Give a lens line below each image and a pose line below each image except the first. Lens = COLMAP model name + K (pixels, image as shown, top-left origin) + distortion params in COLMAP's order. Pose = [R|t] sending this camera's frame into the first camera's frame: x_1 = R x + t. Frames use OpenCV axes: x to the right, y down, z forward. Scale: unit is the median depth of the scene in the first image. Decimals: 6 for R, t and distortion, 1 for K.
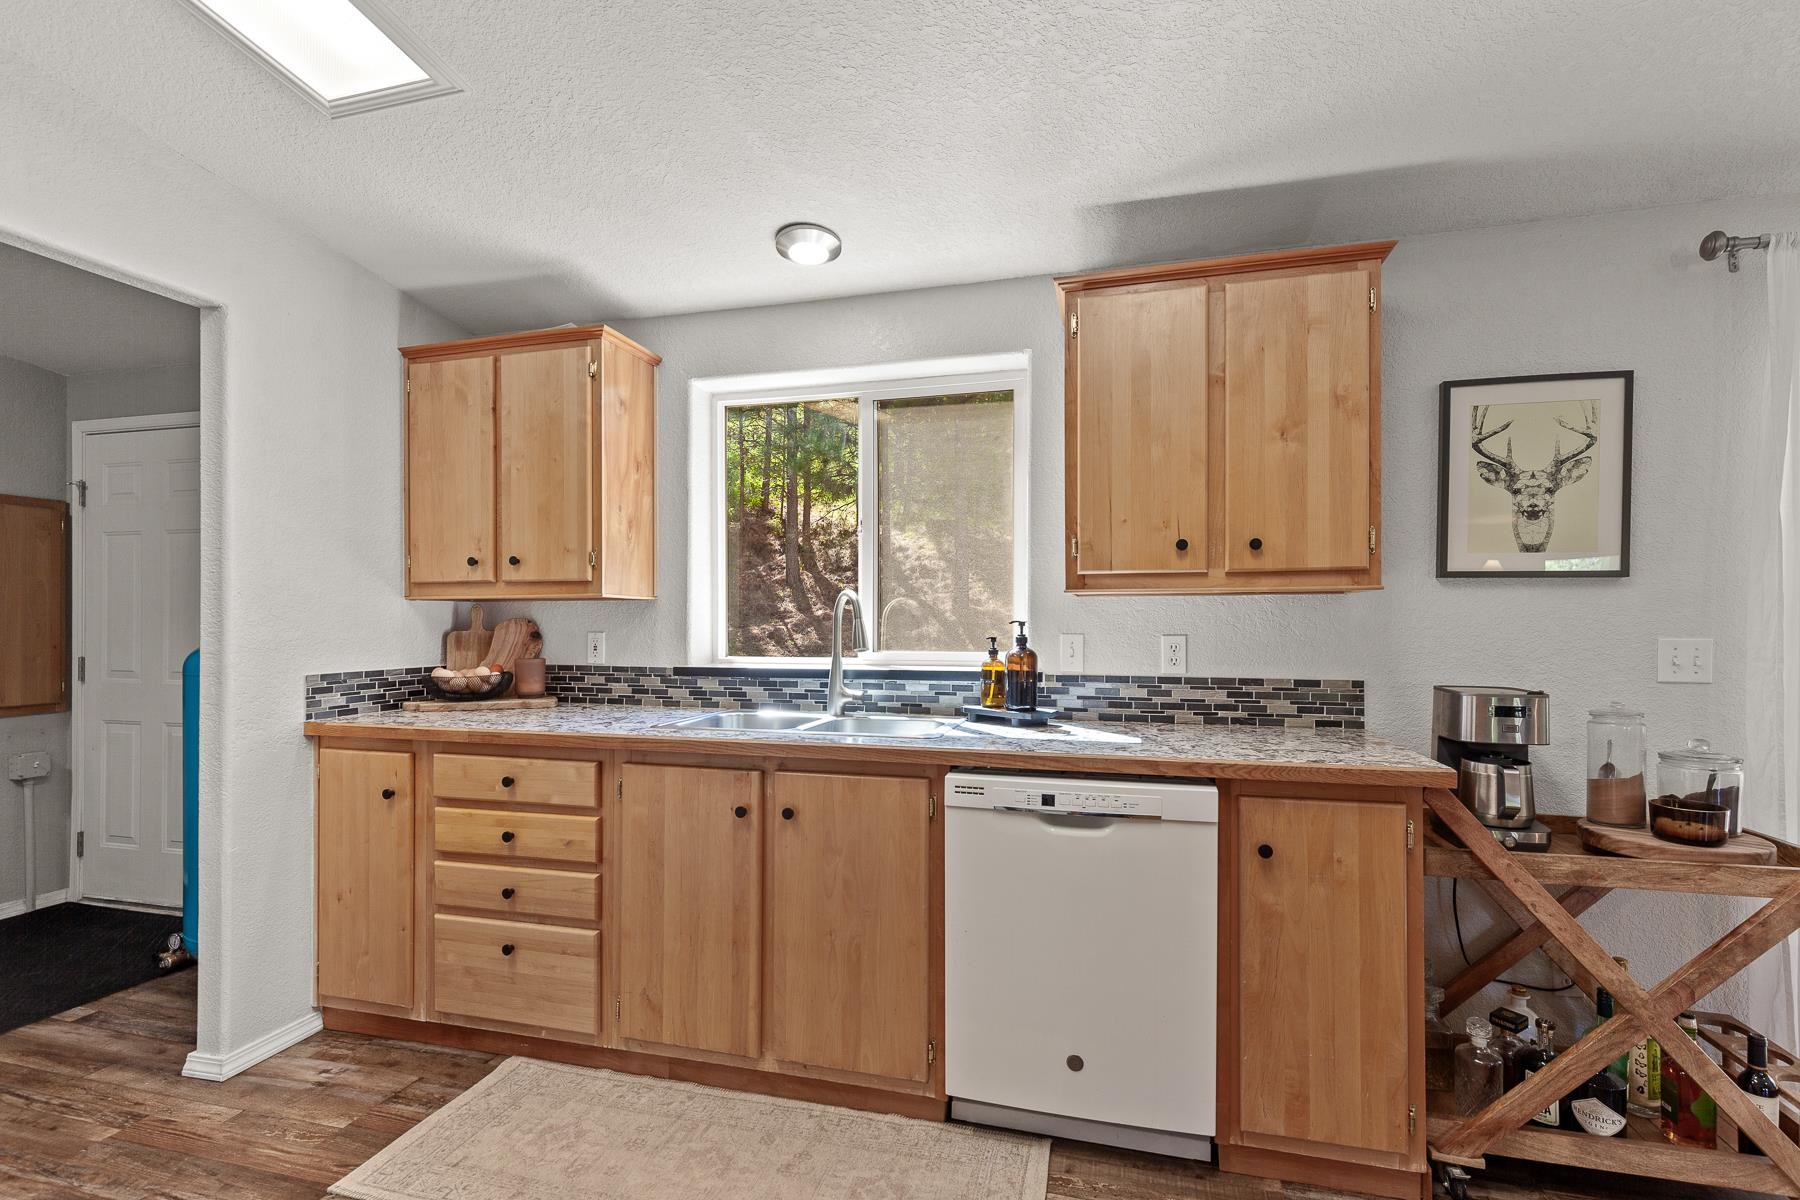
lens RADIAL K [[813.8, 0, 901.0], [0, 813.8, 625.9], [0, 0, 1]] dist [0.005625, 0.000122]
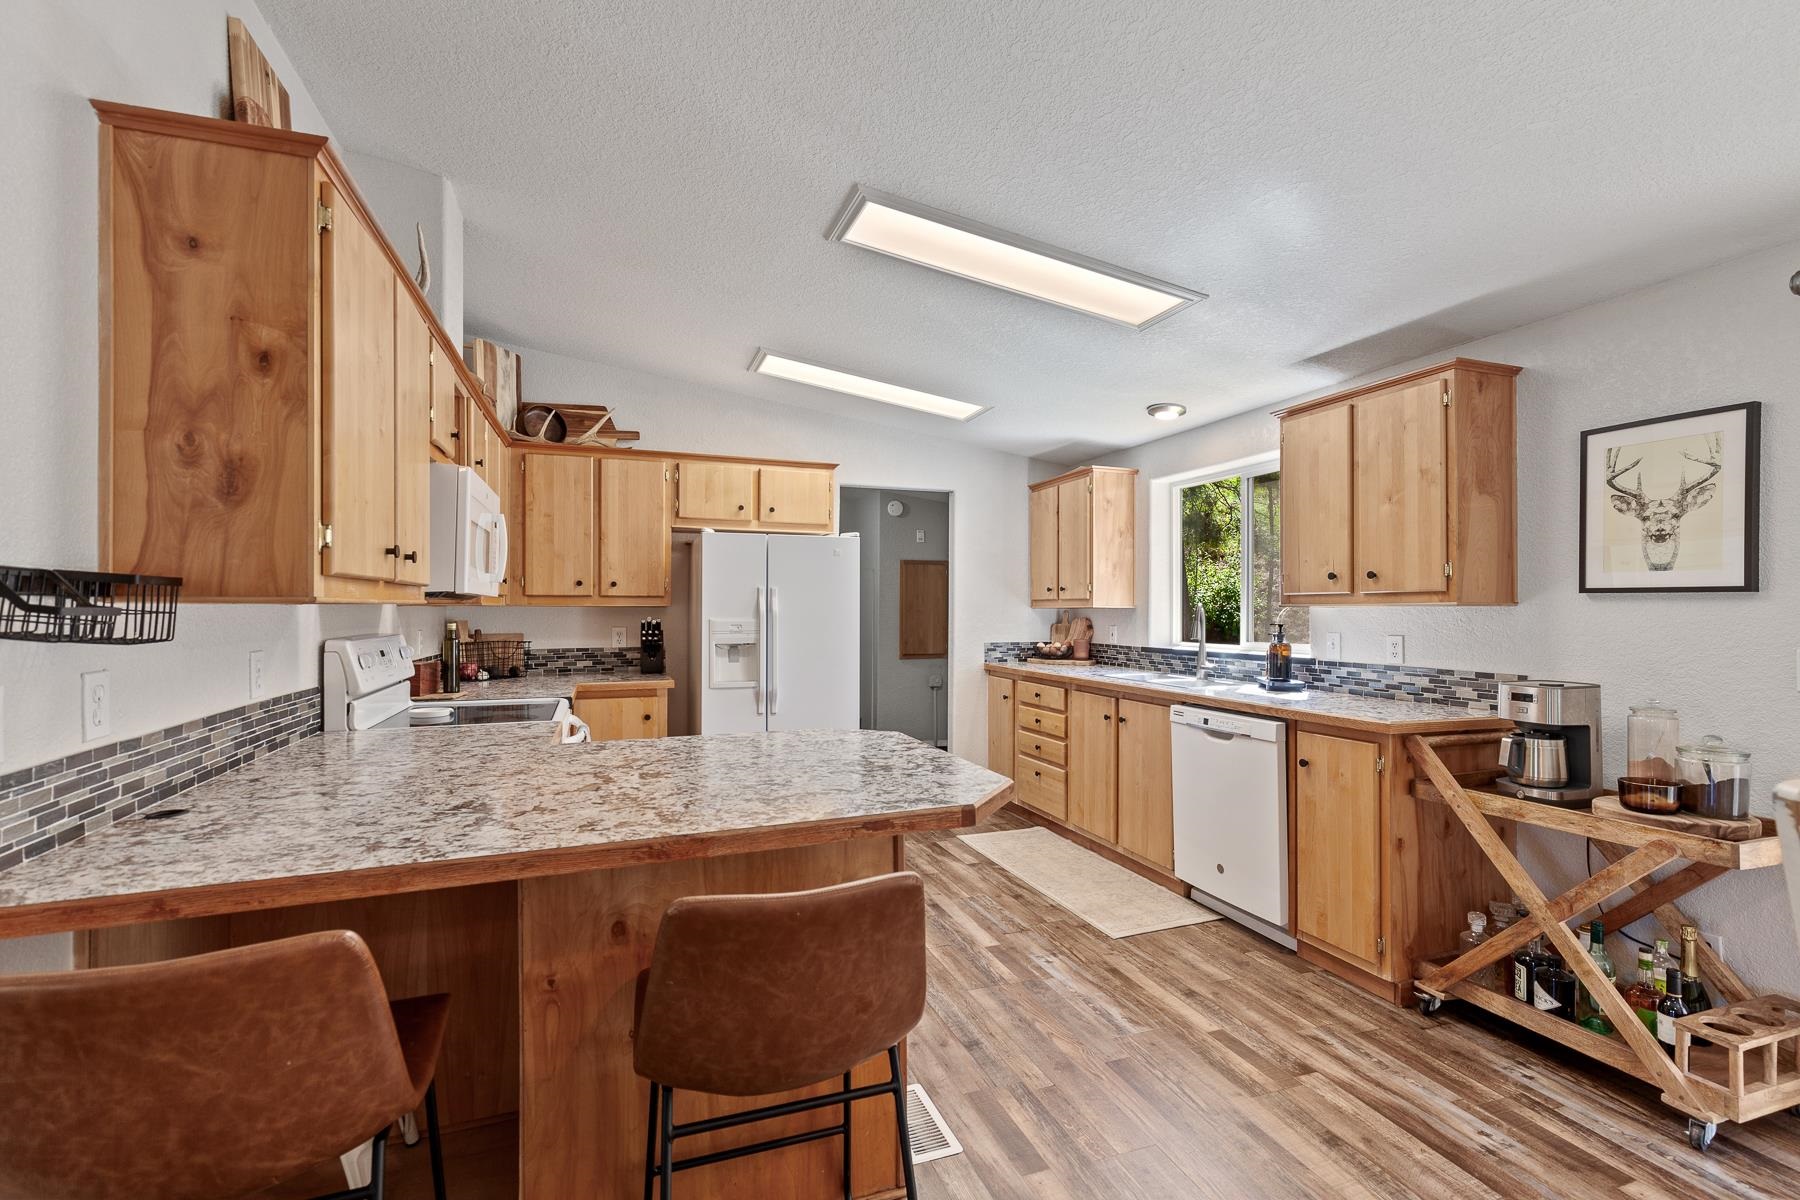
lens RADIAL K [[813.8, 0, 898.2], [0, 813.8, 602.8], [0, 0, 1]] dist [0.005625, 0.000122]
pose [[0.564840, -0.006002, -0.825179, 1.087332], [-0.007212, 0.999899, -0.012209, -0.022883], [0.825169, 0.012848, 0.564740, -0.516763]]
